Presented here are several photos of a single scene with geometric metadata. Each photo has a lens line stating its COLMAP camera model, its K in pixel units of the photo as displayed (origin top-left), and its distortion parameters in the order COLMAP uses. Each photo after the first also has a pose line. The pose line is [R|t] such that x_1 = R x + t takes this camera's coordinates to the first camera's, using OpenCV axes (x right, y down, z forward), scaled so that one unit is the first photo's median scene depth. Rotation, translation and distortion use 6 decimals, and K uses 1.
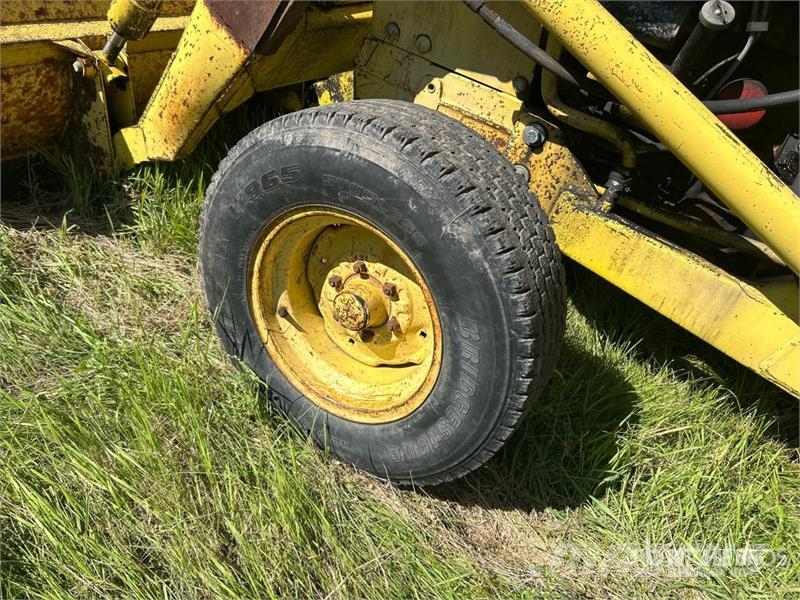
lens RADIAL K [[602.5, 0, 402.5], [0, 602.5, 301.6], [0, 0, 1]] dist [0.043861, -0.053406]
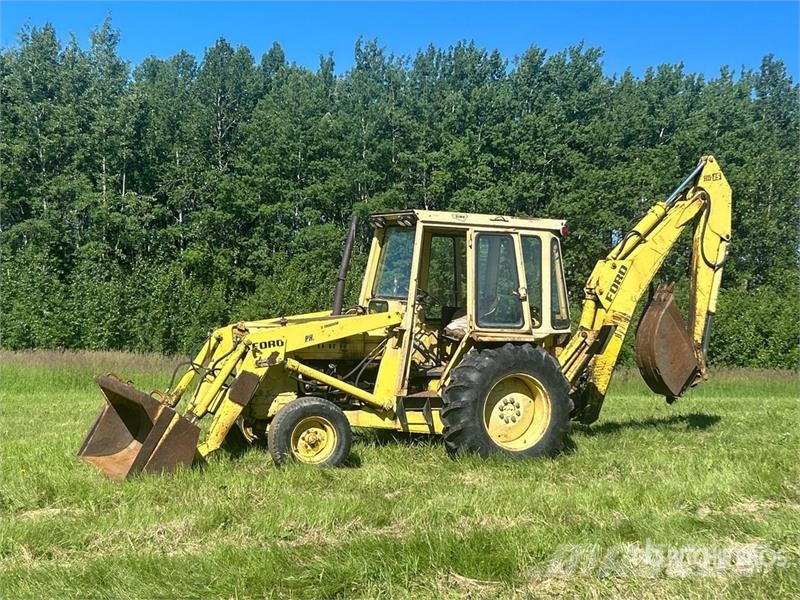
lens RADIAL K [[1287.0, 0, 400.0], [0, 1287.0, 300.0], [0, 0, 1]] dist [0.148148, -0.079772]
pose [[0.577122, -0.241492, 0.780136, -5.048424], [0.561471, 0.811020, -0.164308, 0.804517], [-0.593026, 0.532849, 0.603648, -4.188188]]
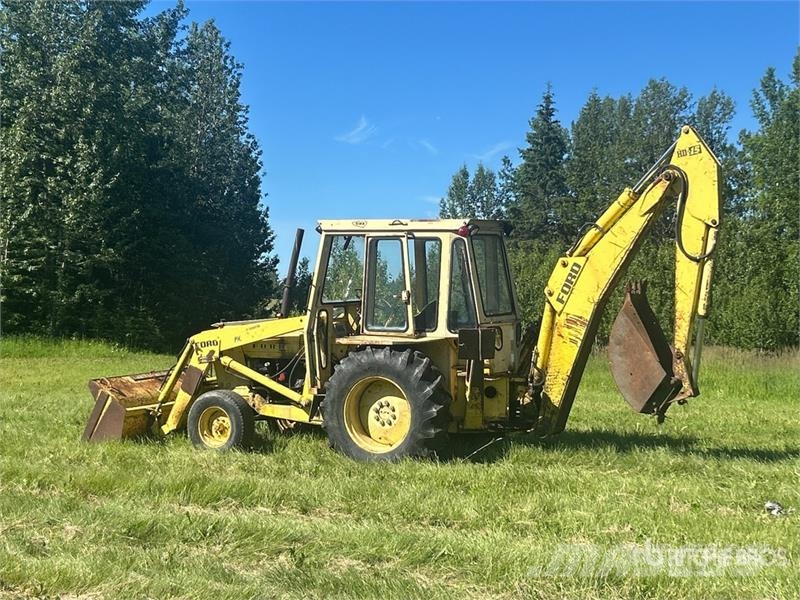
lens RADIAL K [[1287.0, 0, 400.0], [0, 1287.0, 300.0], [0, 0, 1]] dist [0.148148, -0.079772]
pose [[0.967690, -0.251677, 0.015356, 1.122229], [0.217914, 0.804125, -0.553079, 4.098670], [0.126849, 0.538555, 0.832987, -6.325269]]
